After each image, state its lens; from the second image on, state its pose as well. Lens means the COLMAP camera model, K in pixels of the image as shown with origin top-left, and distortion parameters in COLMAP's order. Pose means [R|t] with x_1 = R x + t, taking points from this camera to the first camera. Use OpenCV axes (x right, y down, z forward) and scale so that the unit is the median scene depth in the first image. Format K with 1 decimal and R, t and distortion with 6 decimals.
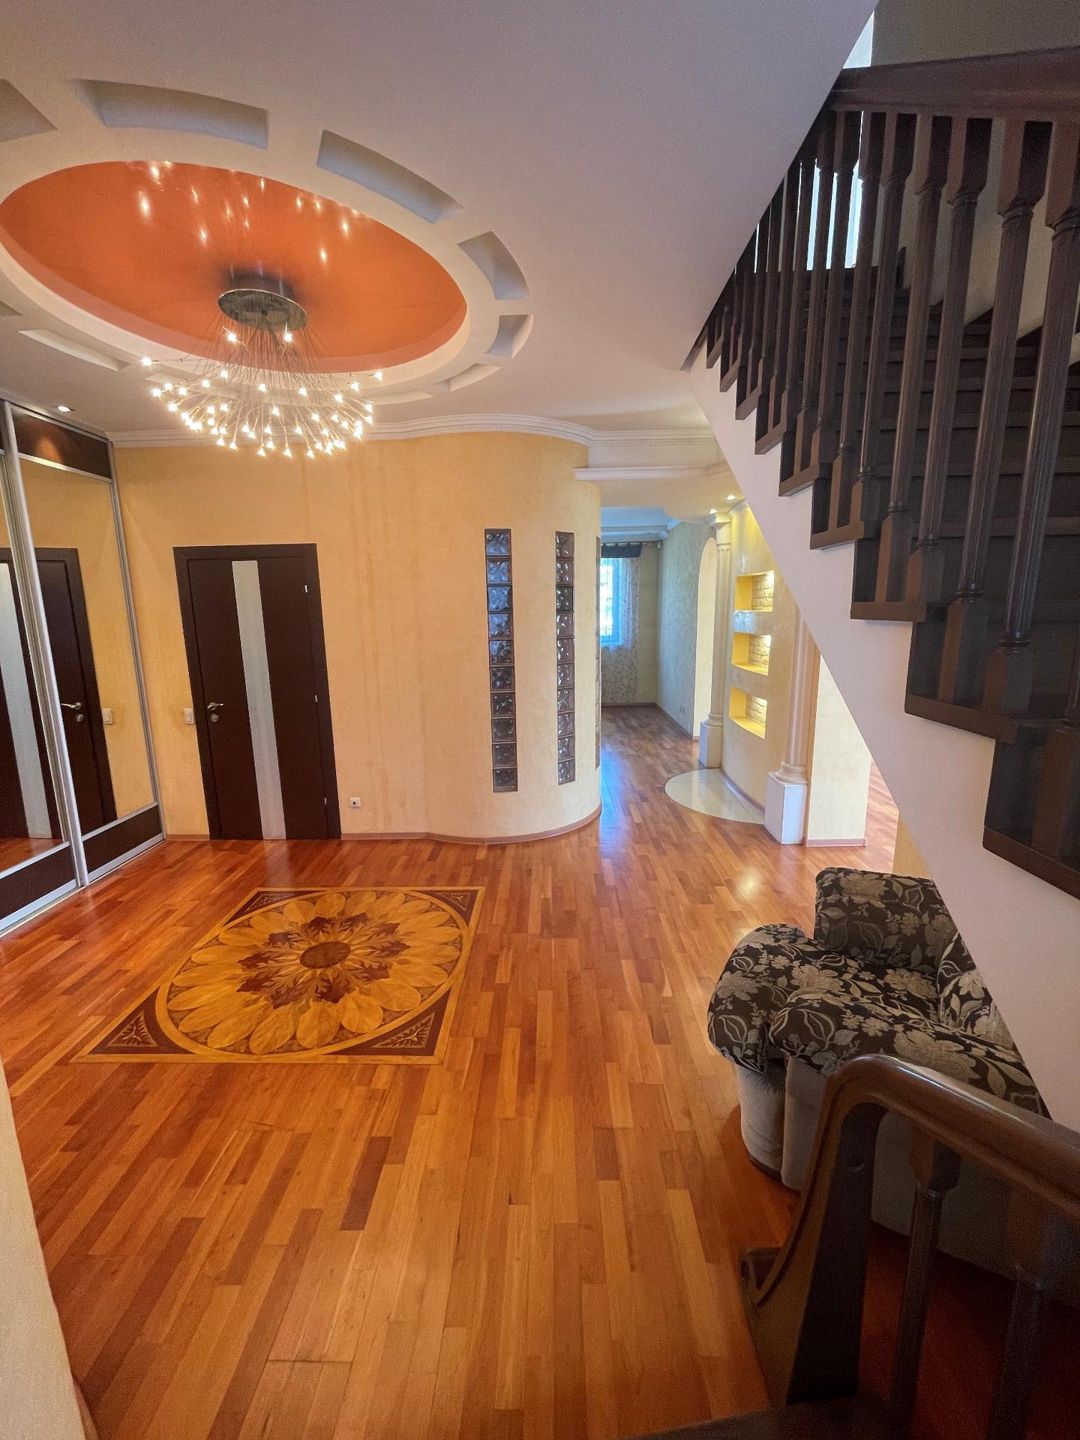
lens RADIAL K [[587.0, 0, 539.8], [0, 587.0, 721.4], [0, 0, 1]] dist [-0.008495, 0.005066]
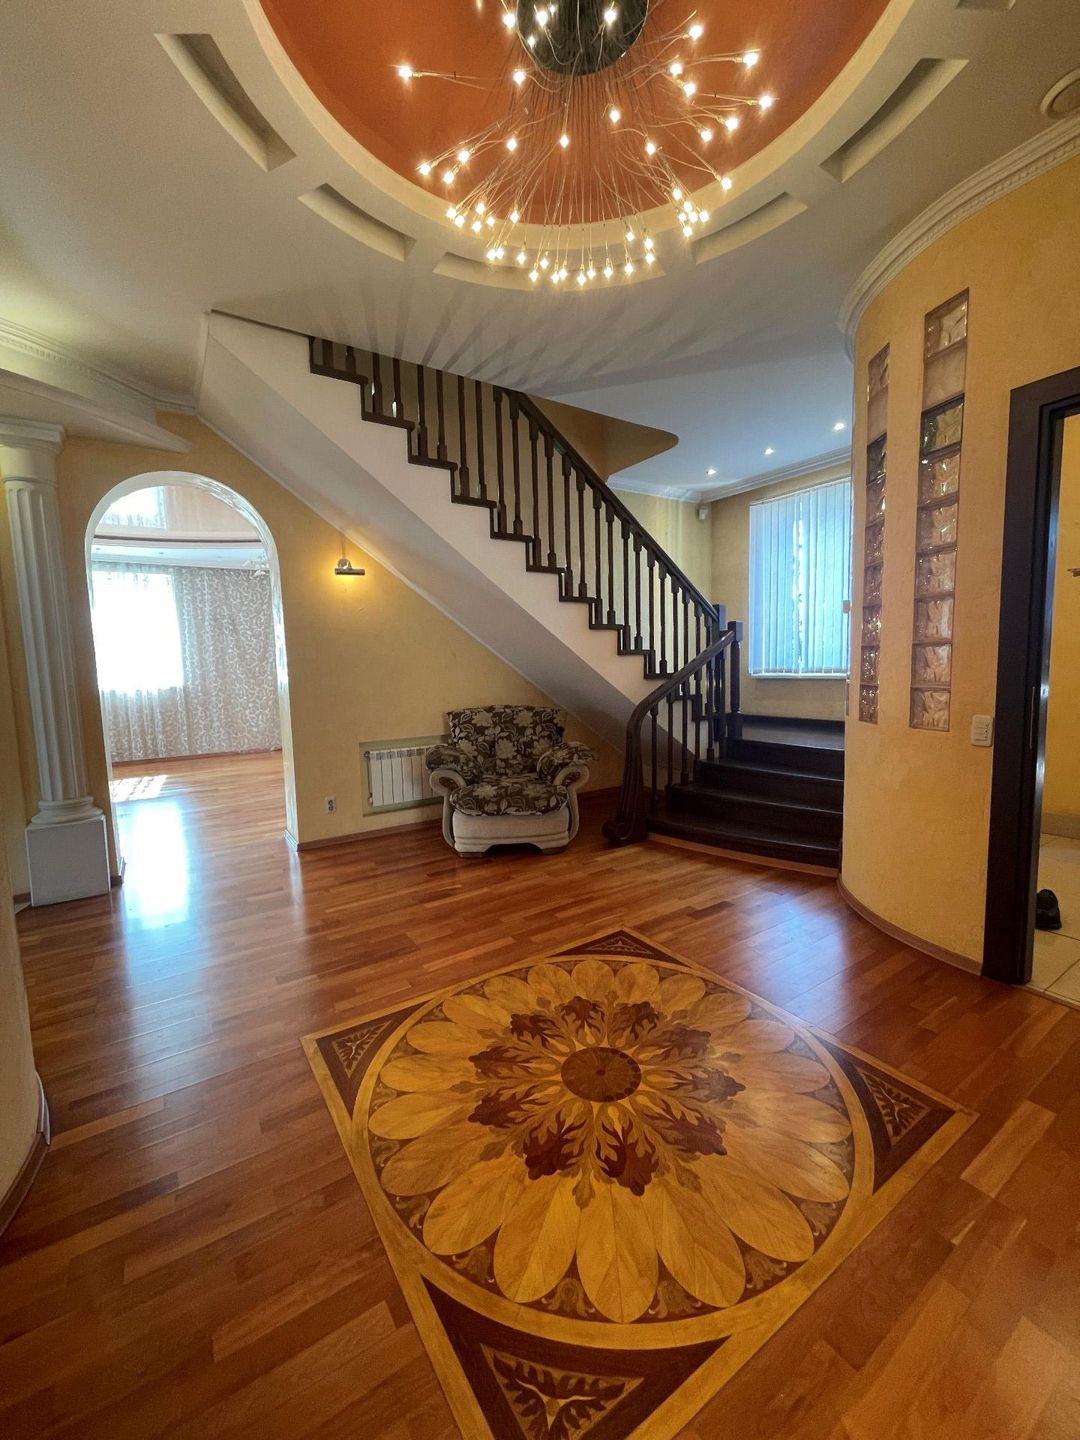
lens RADIAL K [[587.0, 0, 537.5], [0, 587.0, 722.4], [0, 0, 1]] dist [-0.008495, 0.005066]
pose [[-0.567305, -0.047824, 0.822118, -0.661880], [0.189615, 0.963903, 0.186917, -0.063696], [-0.801380, 0.261925, -0.537759, 1.049454]]
